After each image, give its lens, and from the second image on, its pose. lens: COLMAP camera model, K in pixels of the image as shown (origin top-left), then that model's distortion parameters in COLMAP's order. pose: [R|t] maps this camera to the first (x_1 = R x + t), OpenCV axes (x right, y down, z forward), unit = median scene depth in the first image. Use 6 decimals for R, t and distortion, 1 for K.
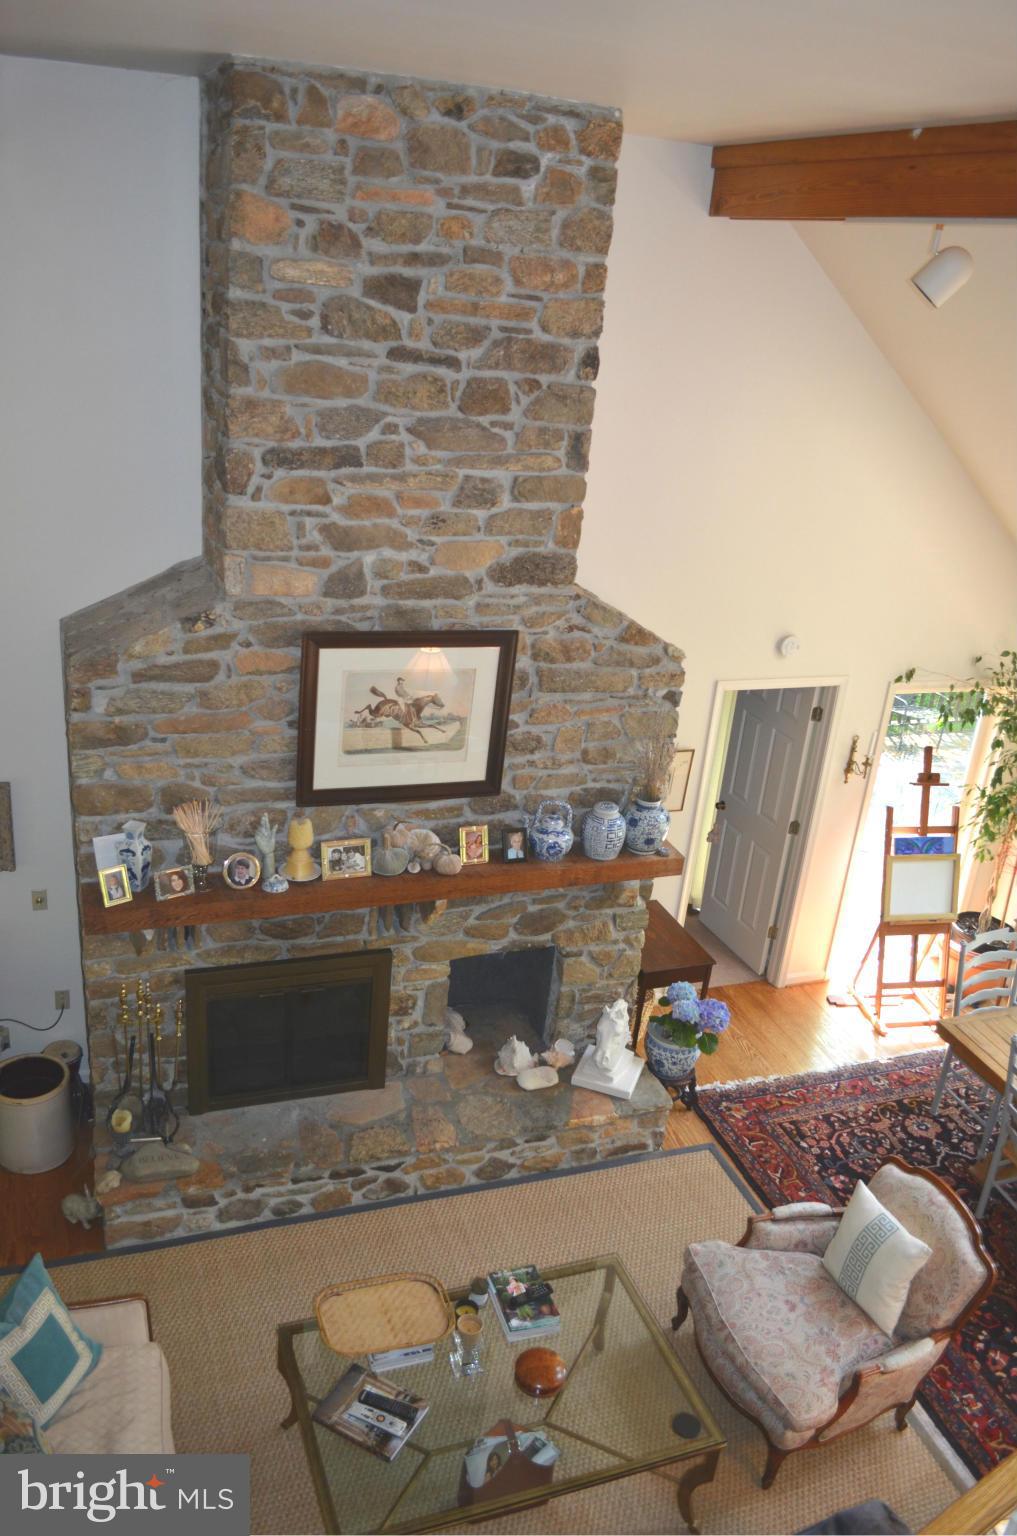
lens RADIAL K [[1207.1, 0, 508.5], [0, 1207.1, 768.0], [0, 0, 1]] dist [-0.079228, 0.004424]
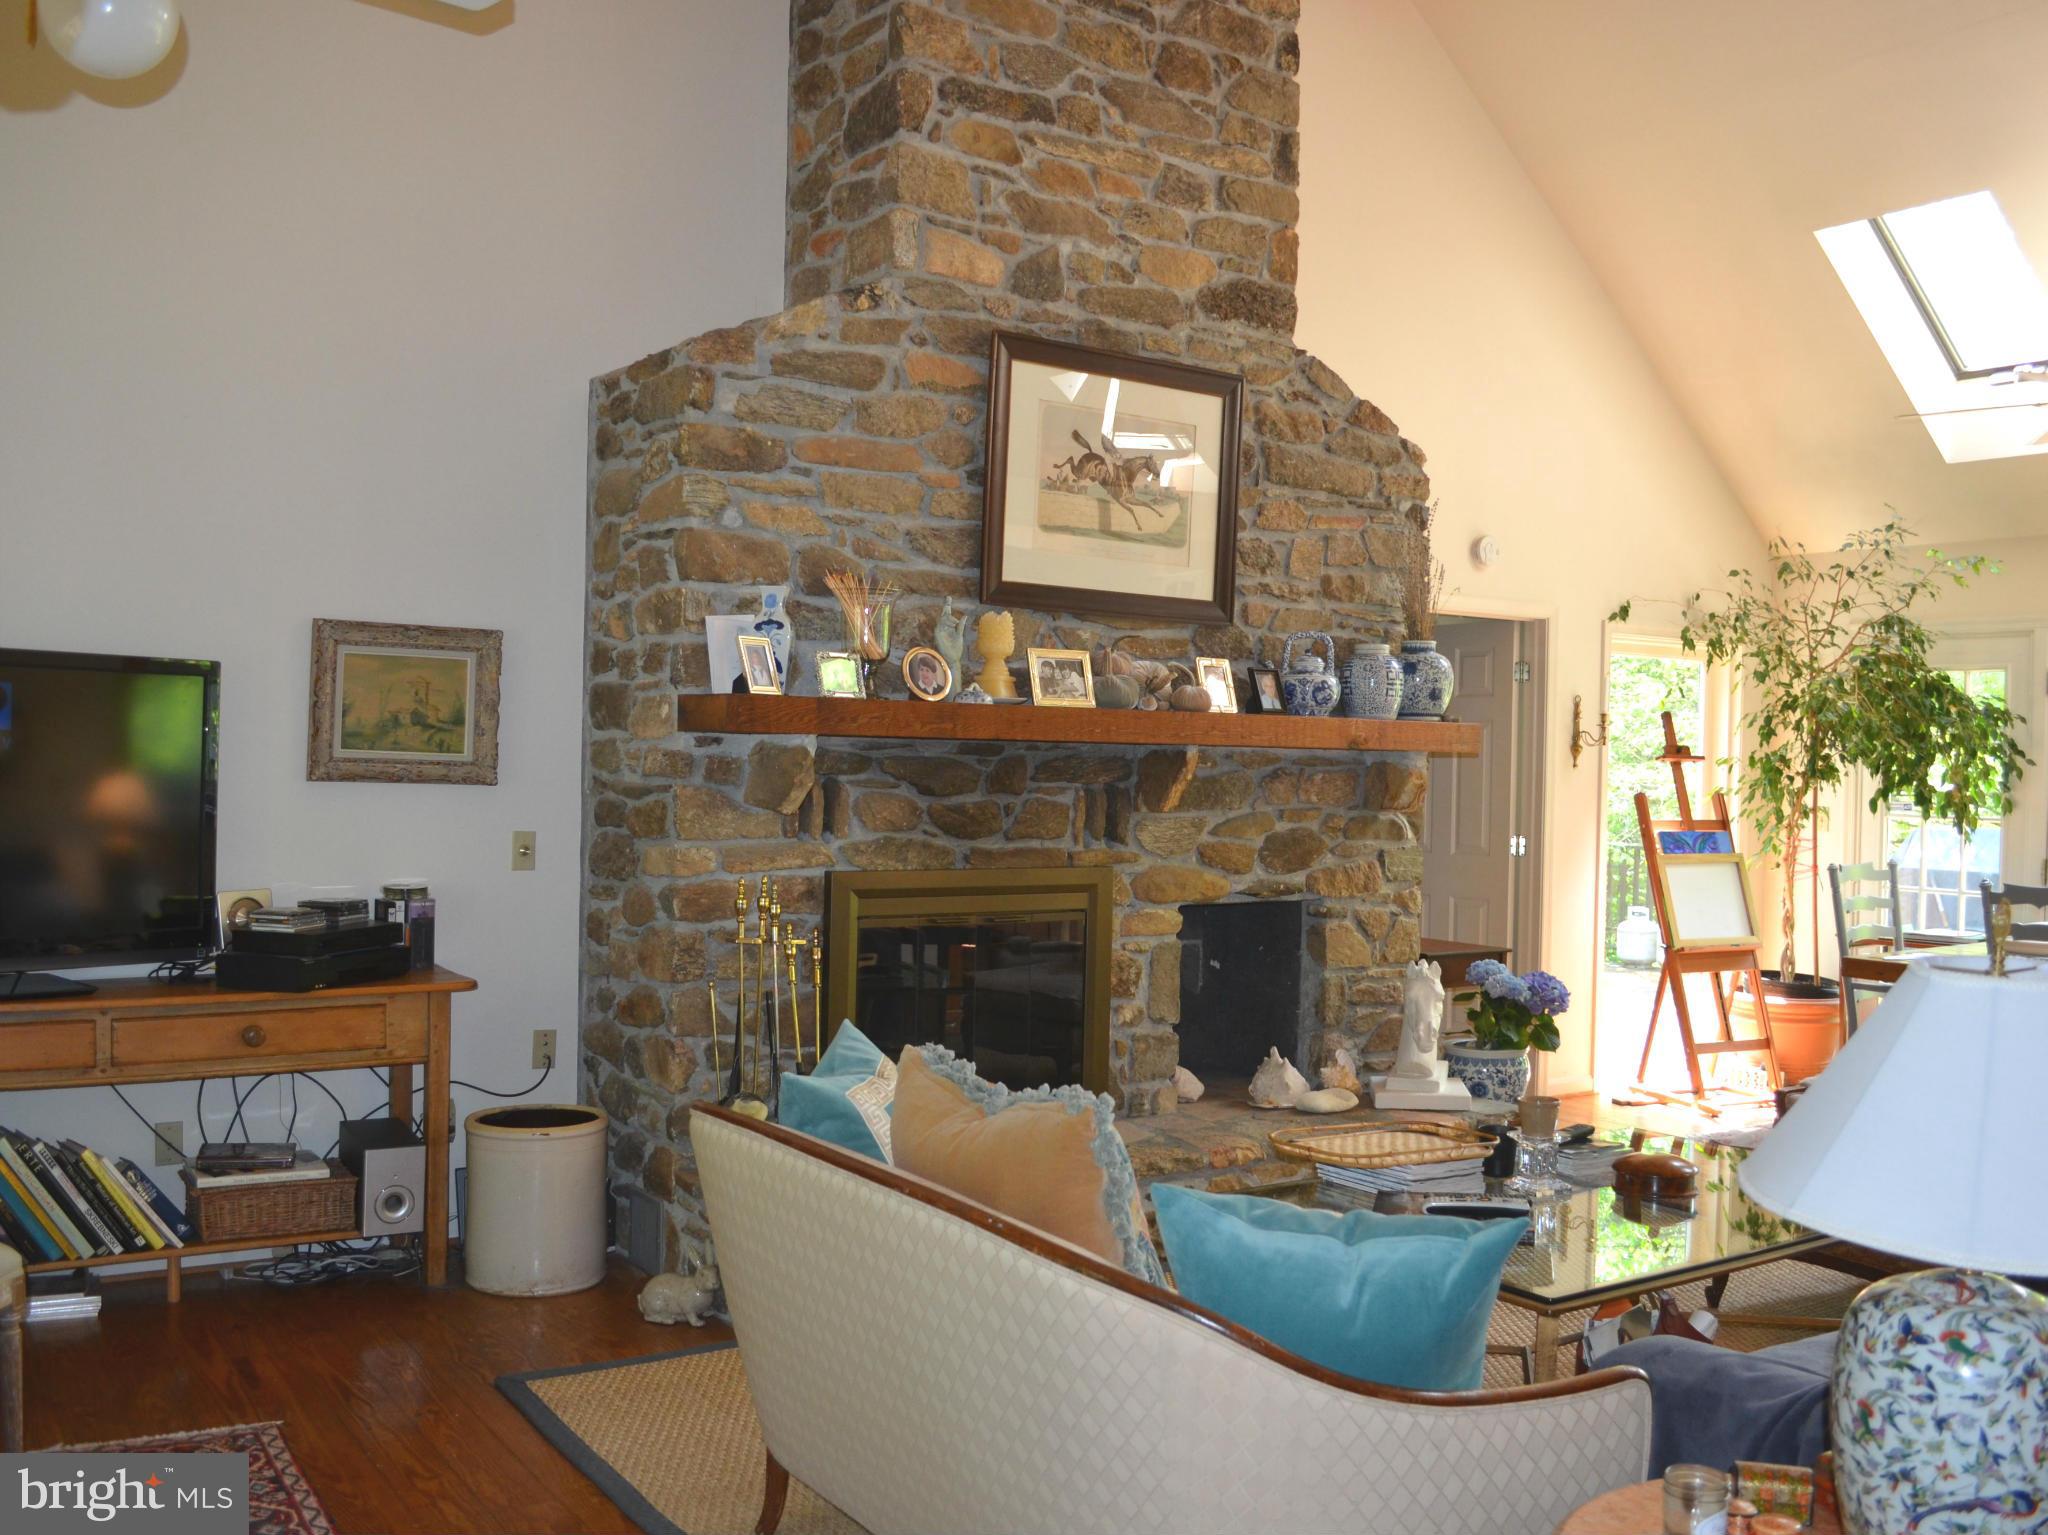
lens RADIAL K [[1843.0, 0, 1024.0], [0, 1843.0, 767.5], [0, 0, 1]] dist [-0.082225, 0.000043]
pose [[0.970828, -0.067285, 0.230142, -0.407782], [0.148256, 0.922803, -0.355605, 0.498730], [-0.188449, 0.379351, 0.905859, 0.110458]]
